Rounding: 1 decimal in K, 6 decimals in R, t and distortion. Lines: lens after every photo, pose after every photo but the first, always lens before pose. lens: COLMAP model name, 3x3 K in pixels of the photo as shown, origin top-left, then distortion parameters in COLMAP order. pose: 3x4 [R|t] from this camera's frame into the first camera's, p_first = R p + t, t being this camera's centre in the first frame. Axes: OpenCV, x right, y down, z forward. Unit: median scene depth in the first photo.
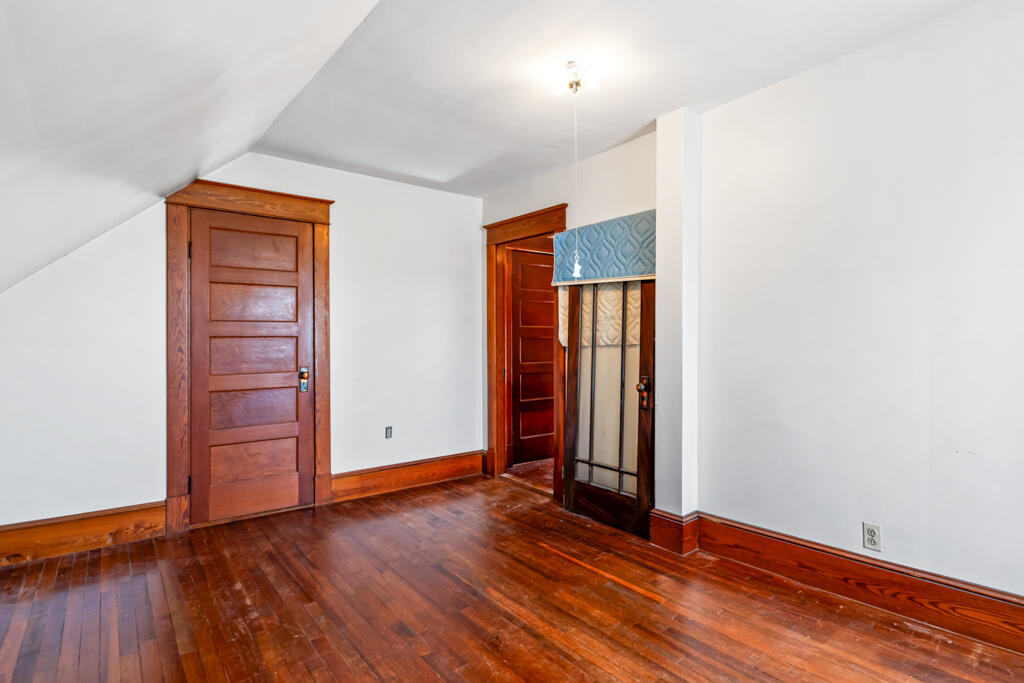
lens RADIAL K [[525.6, 0, 518.7], [0, 525.6, 337.1], [0, 0, 1]] dist [0.010841, -0.000136]
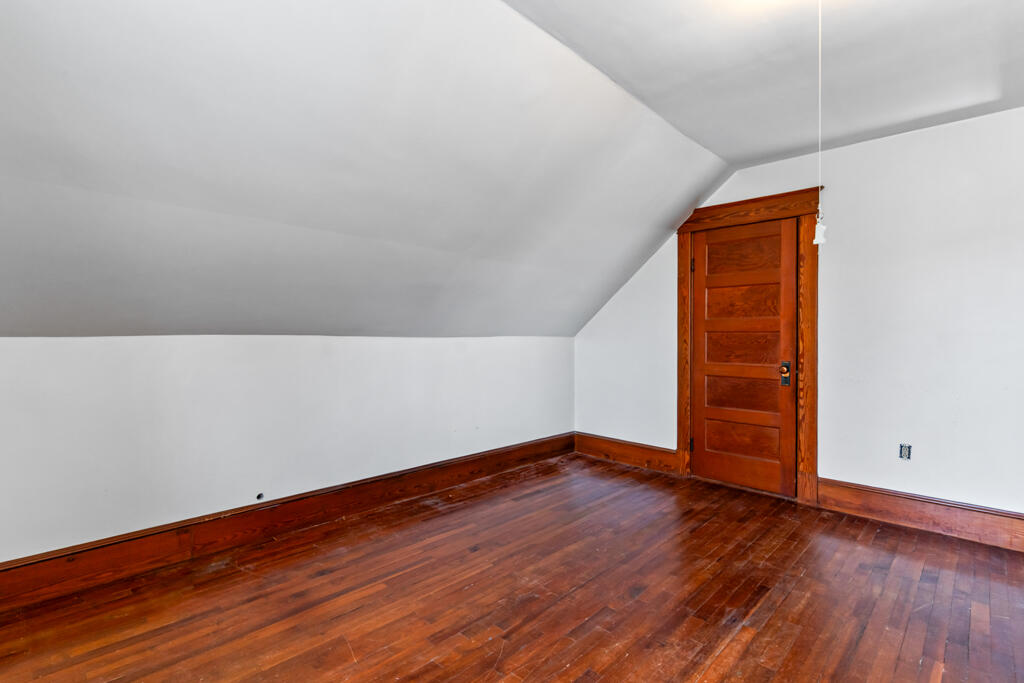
lens RADIAL K [[493.6, 0, 519.0], [0, 493.6, 342.9], [0, 0, 1]] dist [0.003395, 0.001134]
pose [[0.127885, 0.024382, -0.991489, 0.540749], [0.000806, 0.999695, 0.024688, -0.003535], [0.991789, -0.003956, 0.127826, 0.420389]]
